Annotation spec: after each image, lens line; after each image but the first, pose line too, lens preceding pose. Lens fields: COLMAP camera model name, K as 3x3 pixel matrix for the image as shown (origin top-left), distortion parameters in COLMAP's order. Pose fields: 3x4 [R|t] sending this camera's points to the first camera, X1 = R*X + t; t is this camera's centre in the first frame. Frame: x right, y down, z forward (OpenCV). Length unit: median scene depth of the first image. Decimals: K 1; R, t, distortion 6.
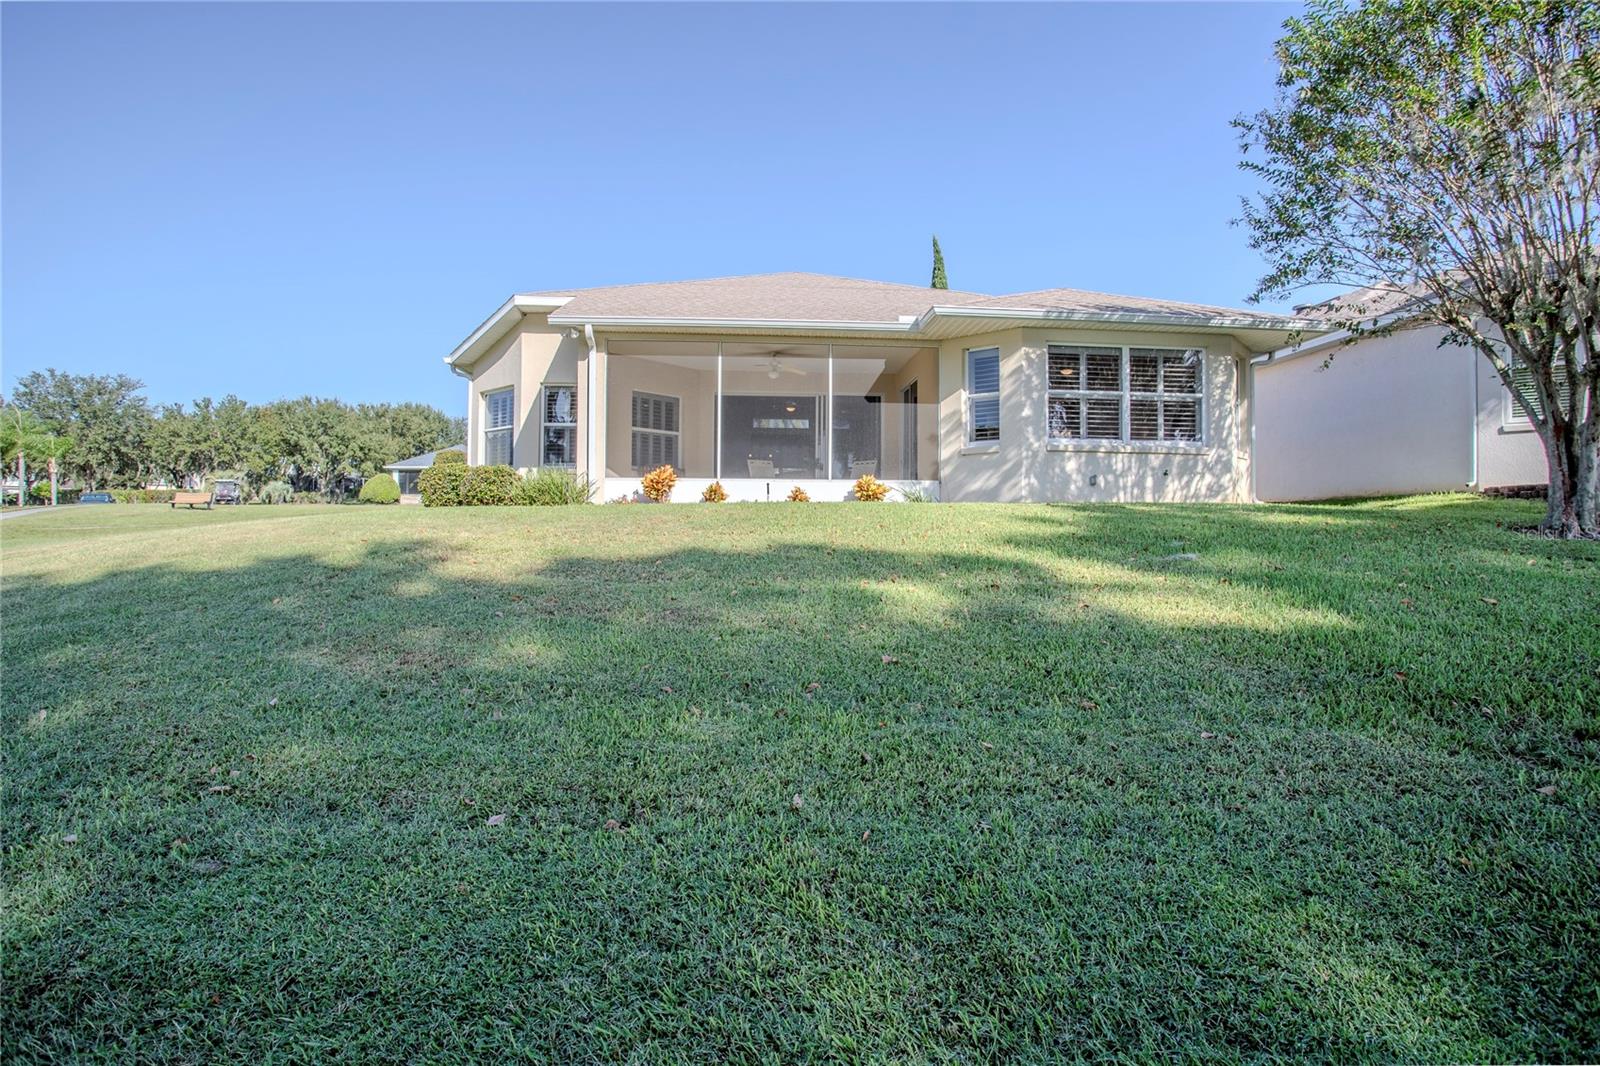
lens RADIAL K [[864.0, 0, 800.0], [0, 864.0, 533.0], [0, 0, 1]] dist [-0.028789, -0.000028]
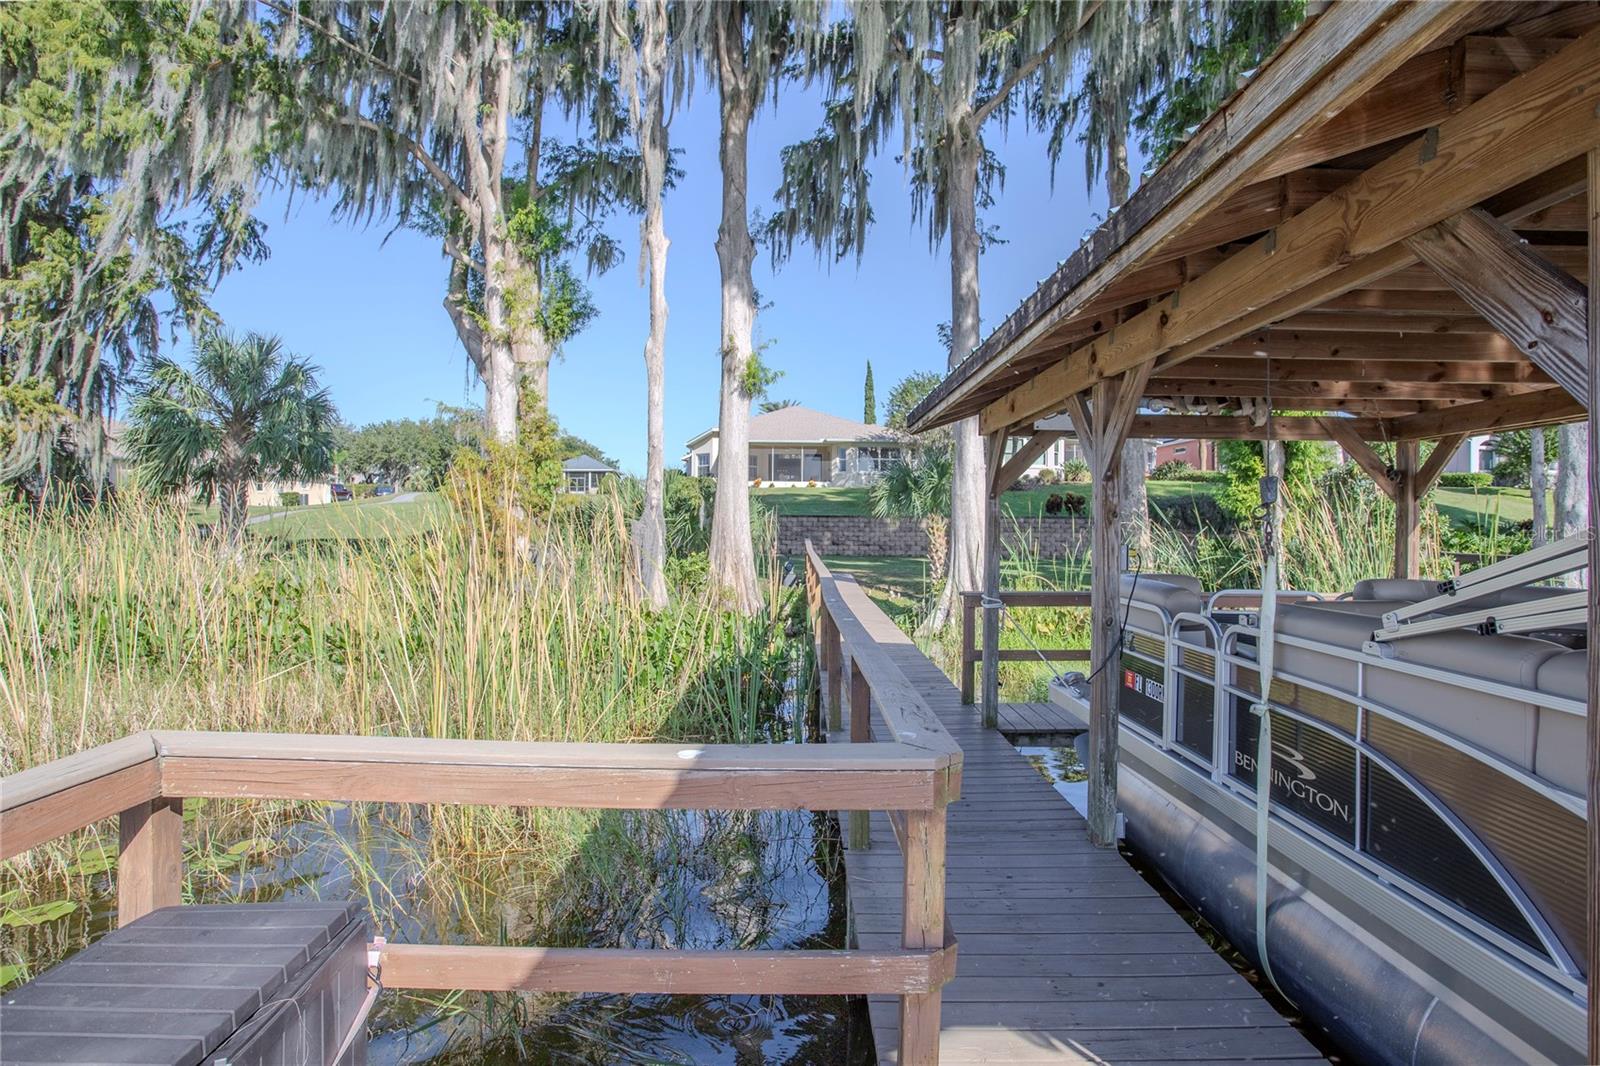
lens RADIAL K [[864.0, 0, 800.0], [0, 864.0, 533.0], [0, 0, 1]] dist [-0.028789, -0.000028]
pose [[0.999939, 0.000460, -0.011064, 0.064369], [-0.000414, 0.999991, 0.004153, 0.139649], [0.011066, -0.004148, 0.999930, -2.634042]]
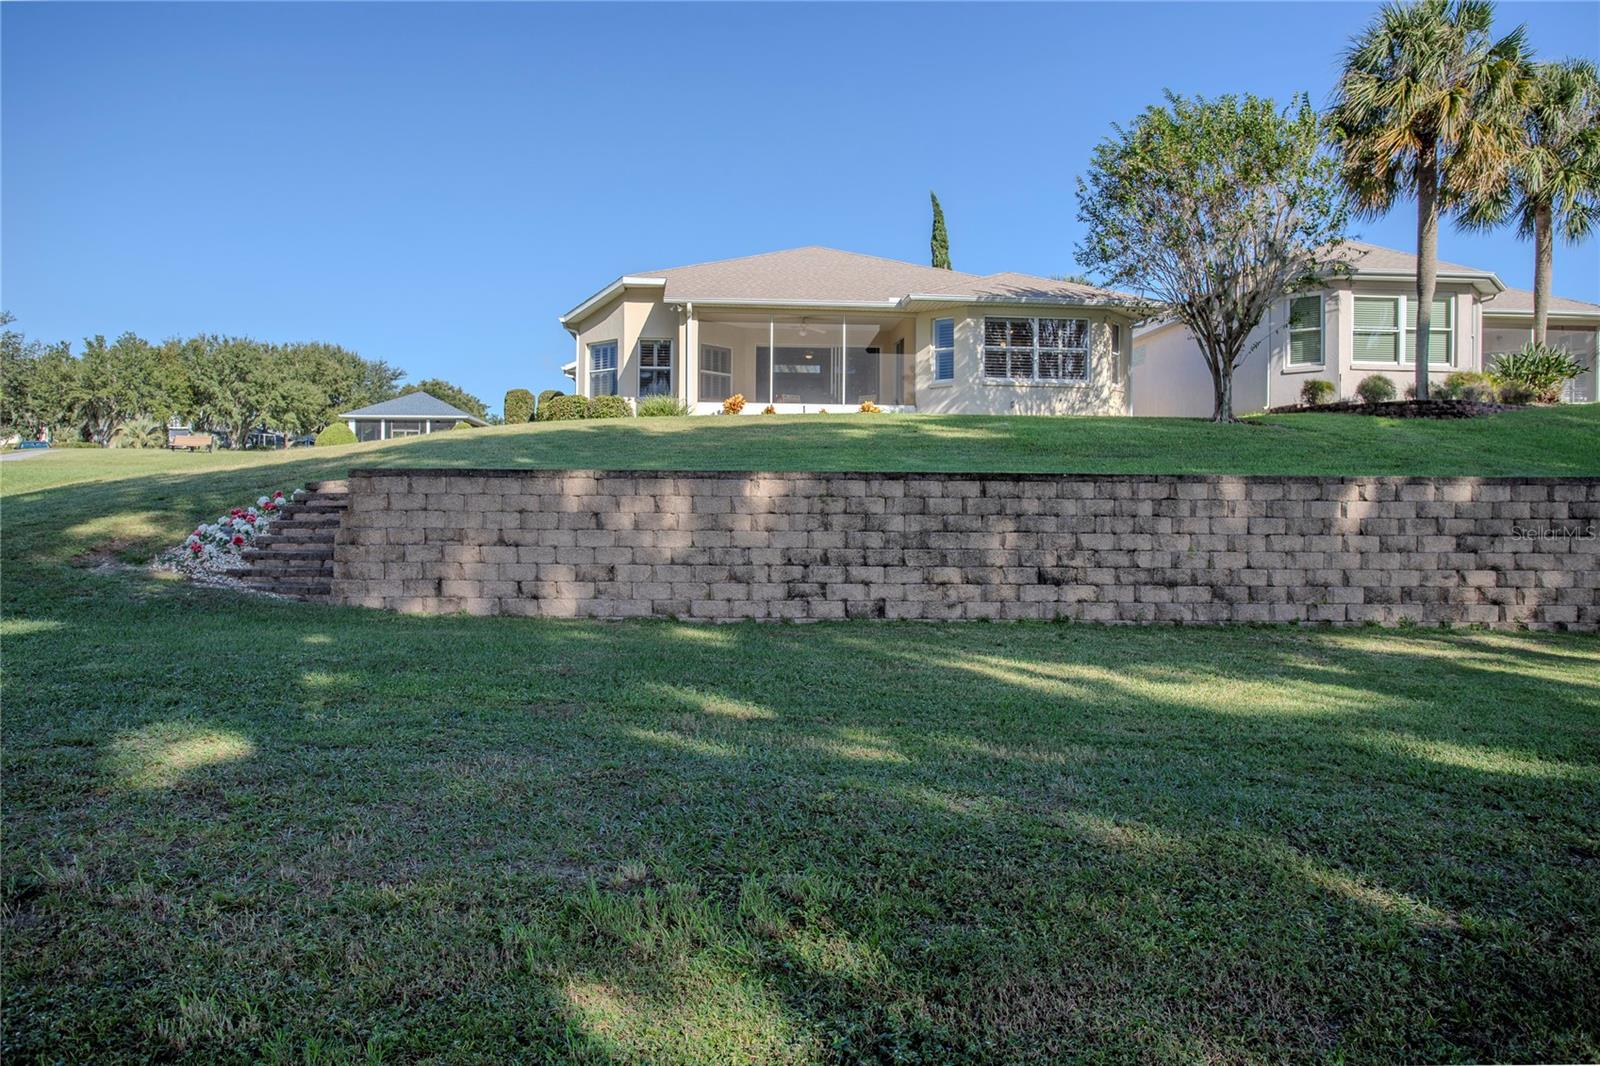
lens RADIAL K [[1158.4, 0, 800.0], [0, 1158.4, 533.0], [0, 0, 1]] dist [-0.000776, 0.002345]
pose [[0.999863, 0.001179, 0.016525, -0.072547], [-0.001382, 0.999923, 0.012305, 0.134240], [-0.016509, -0.012327, 0.999788, -0.998430]]
